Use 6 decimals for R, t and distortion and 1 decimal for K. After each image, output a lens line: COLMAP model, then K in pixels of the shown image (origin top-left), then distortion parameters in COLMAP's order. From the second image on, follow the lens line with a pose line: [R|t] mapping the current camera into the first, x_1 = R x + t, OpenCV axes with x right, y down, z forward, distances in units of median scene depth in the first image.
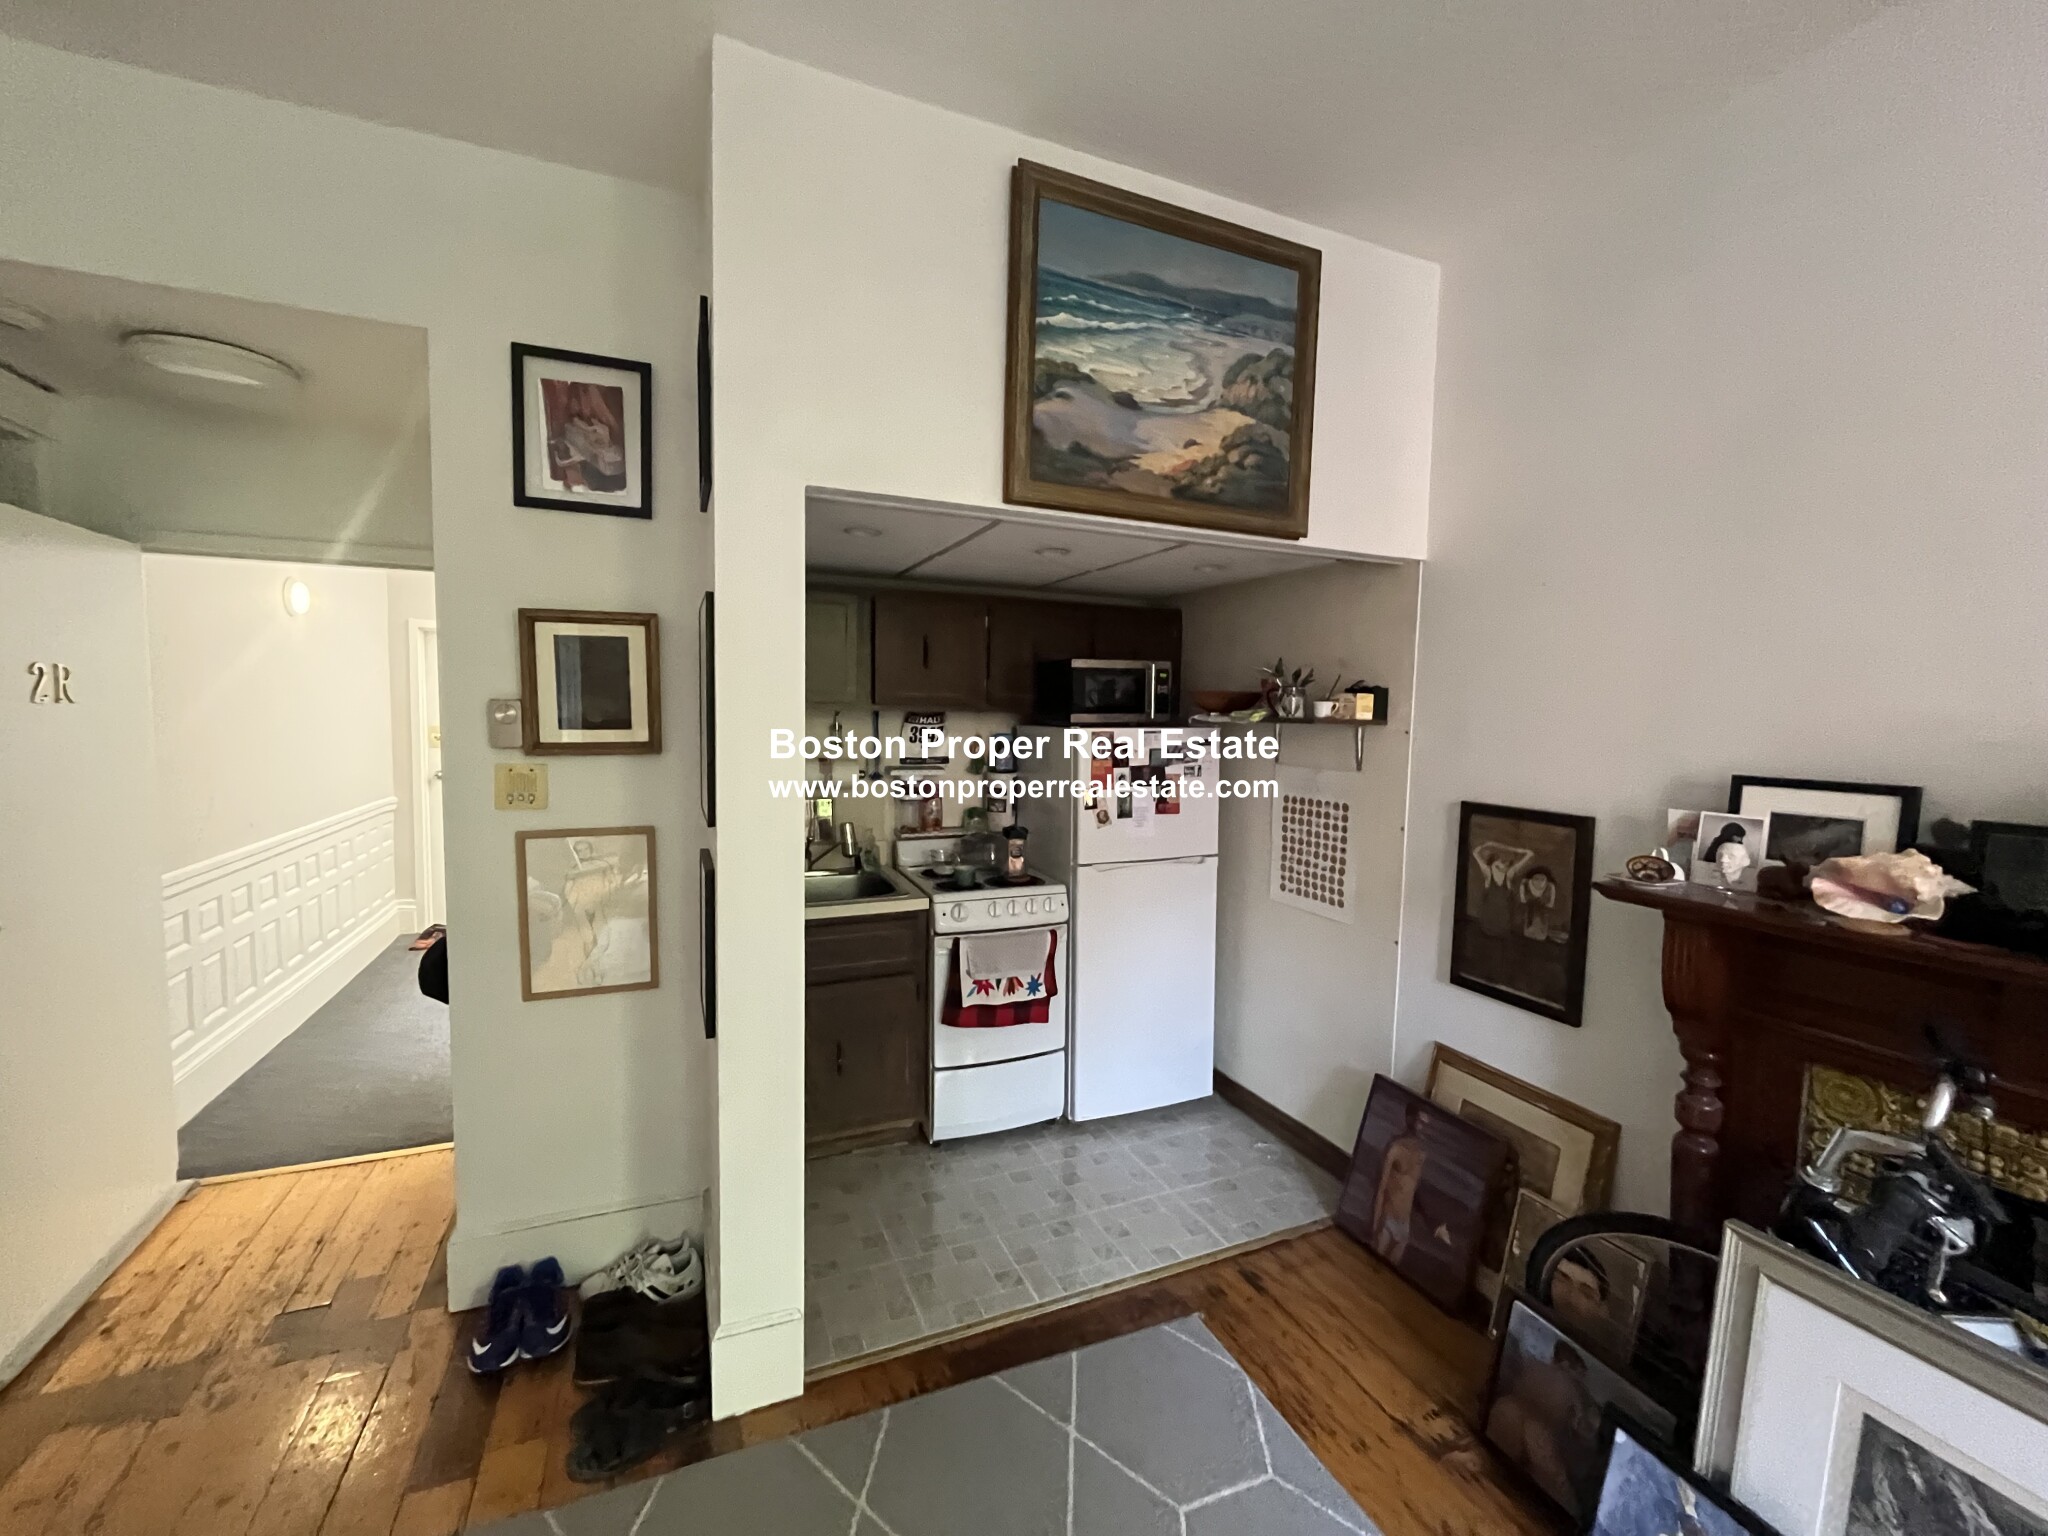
lens RADIAL K [[823.9, 0, 1024.0], [0, 823.9, 768.0], [0, 0, 1]] dist [-0.003856, -0.000474]
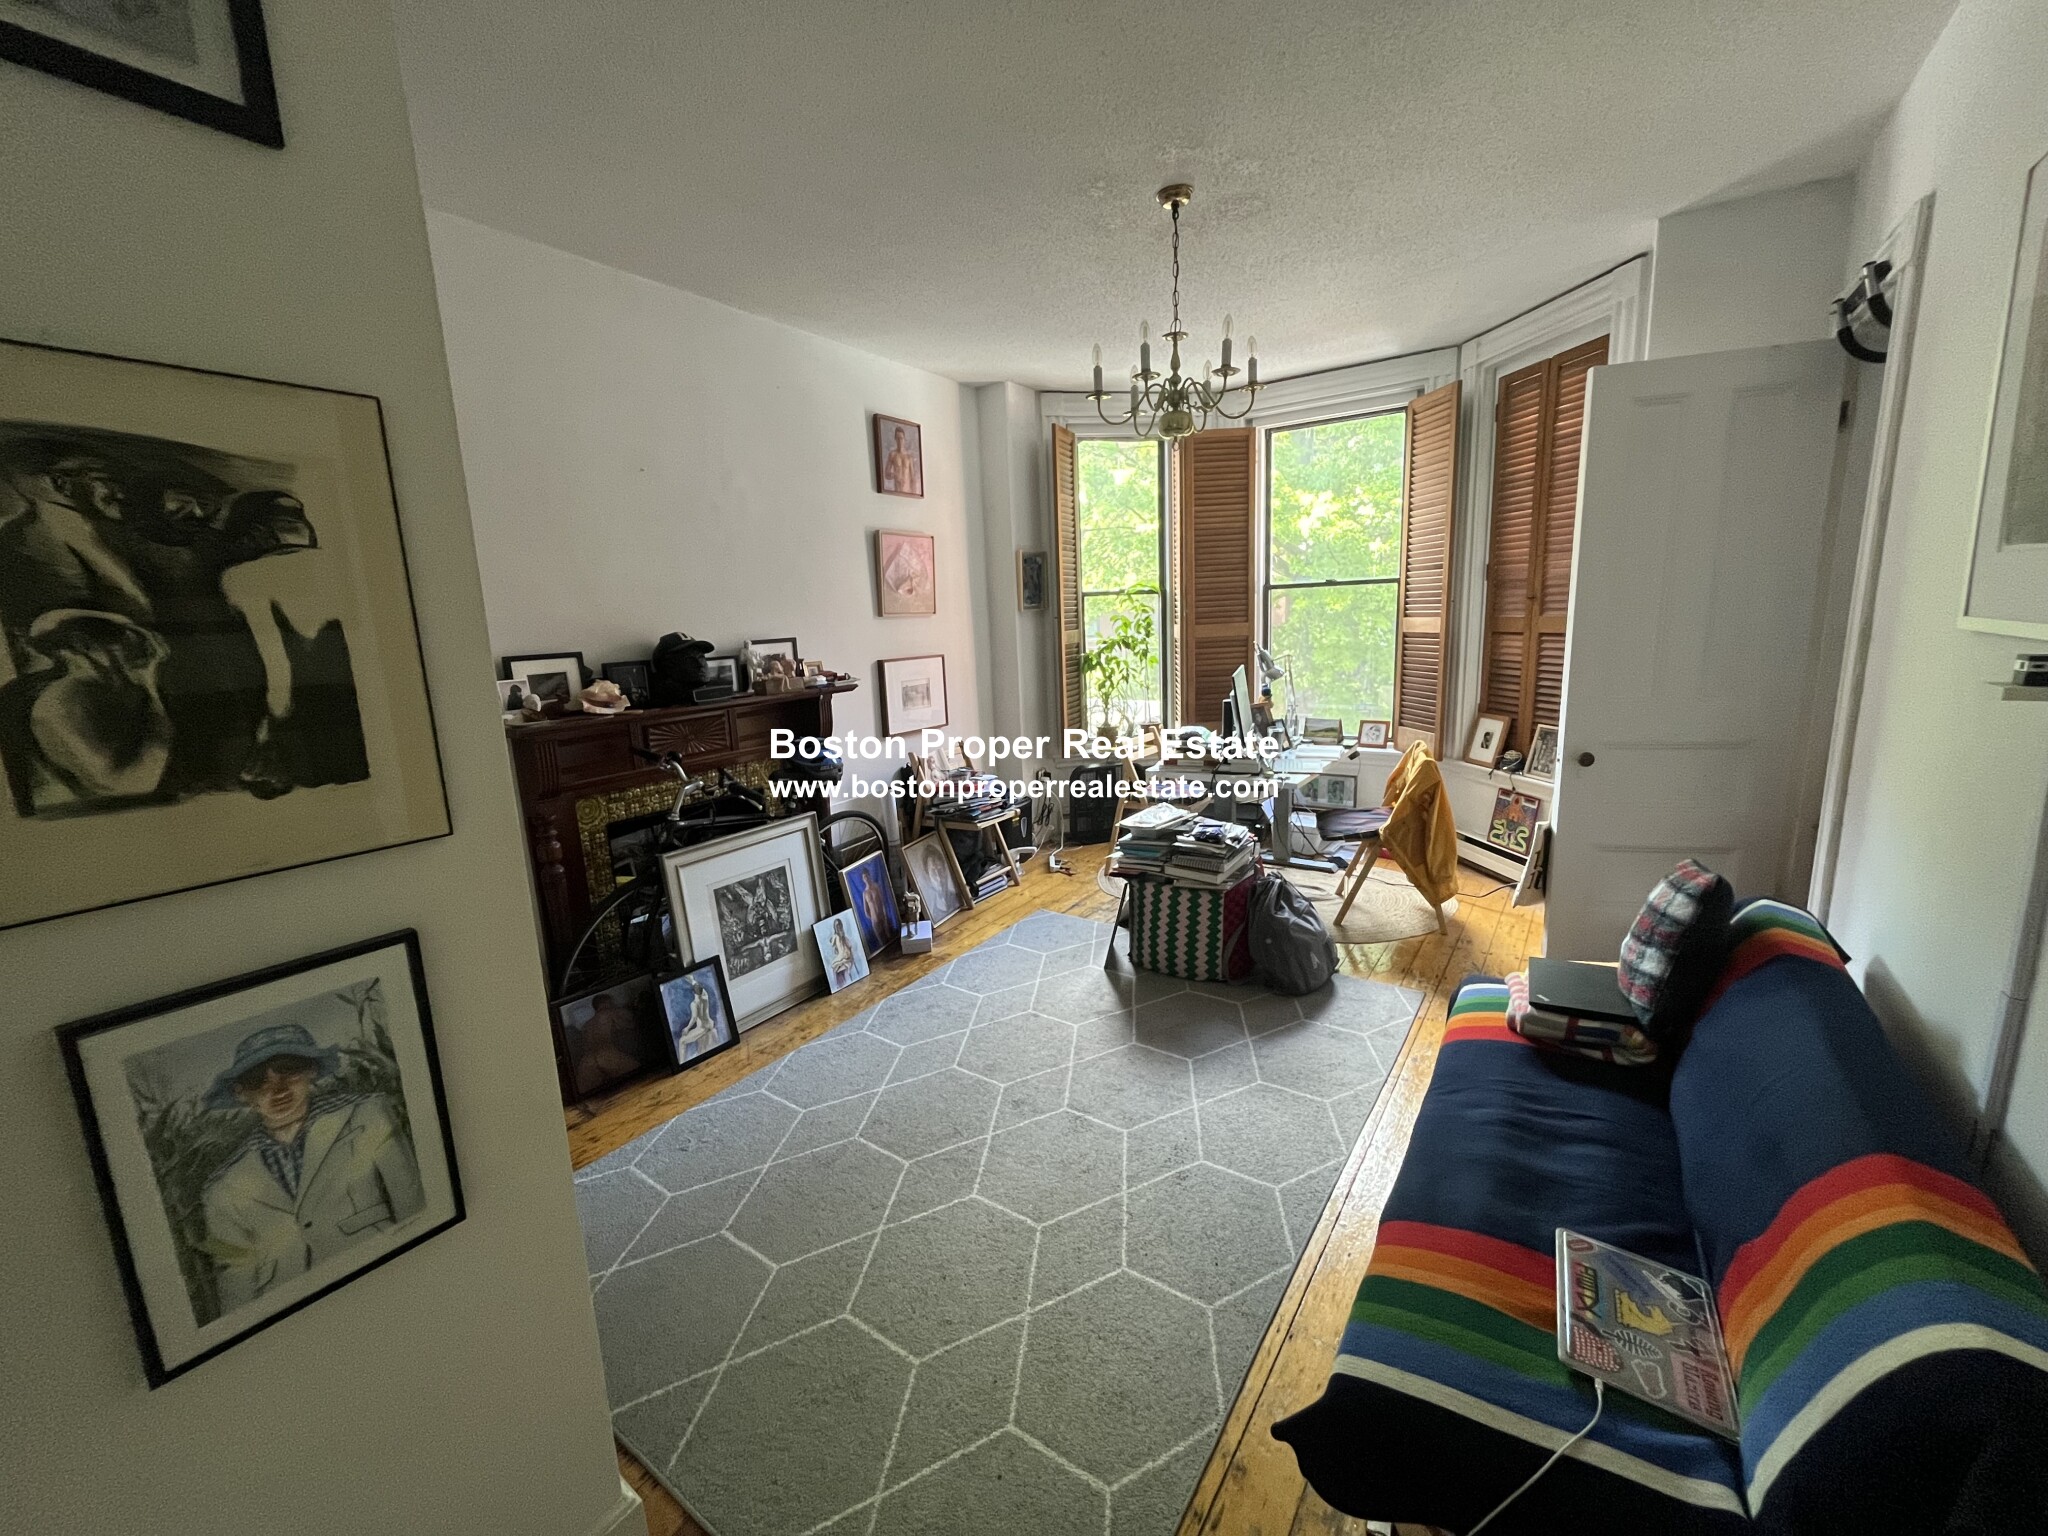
lens RADIAL K [[823.9, 0, 1024.0], [0, 823.9, 768.0], [0, 0, 1]] dist [-0.003856, -0.000474]
pose [[-0.534822, -0.155215, 0.830586, -0.852194], [0.090364, 0.966839, 0.238864, -0.058224], [-0.840119, 0.202805, -0.503062, 0.759657]]
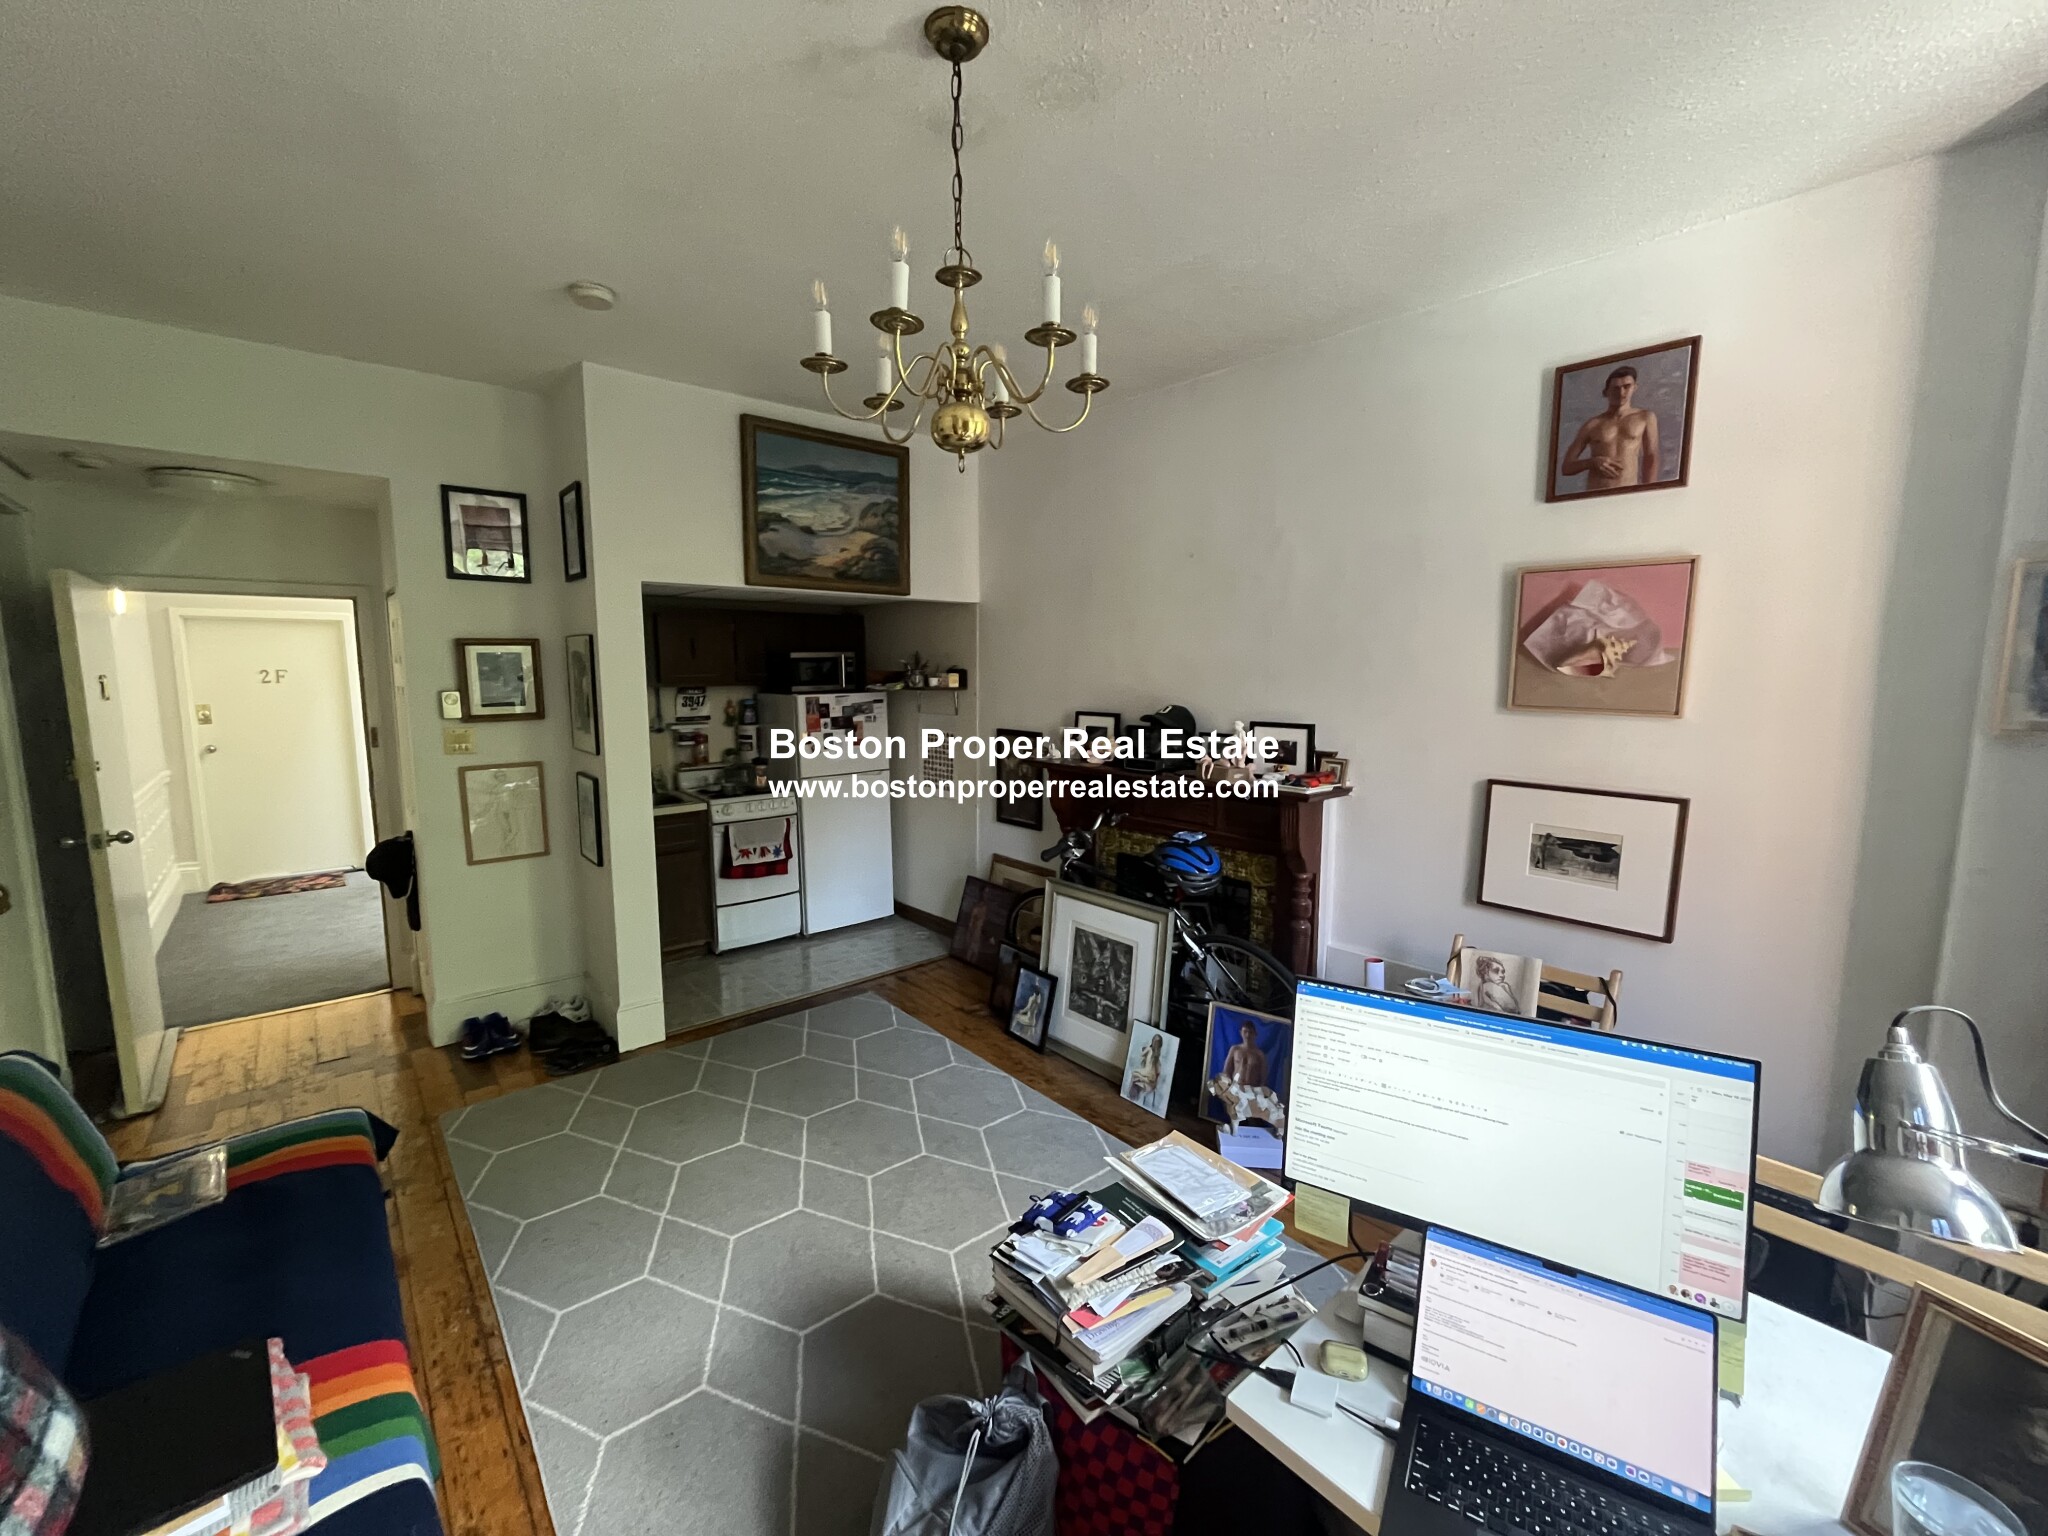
lens RADIAL K [[823.9, 0, 1024.0], [0, 823.9, 768.0], [0, 0, 1]] dist [-0.003856, -0.000474]
pose [[0.952589, -0.054596, 0.299321, -0.002424], [0.037482, 0.997333, 0.062624, 0.014176], [-0.301942, -0.048436, 0.952095, -0.939967]]
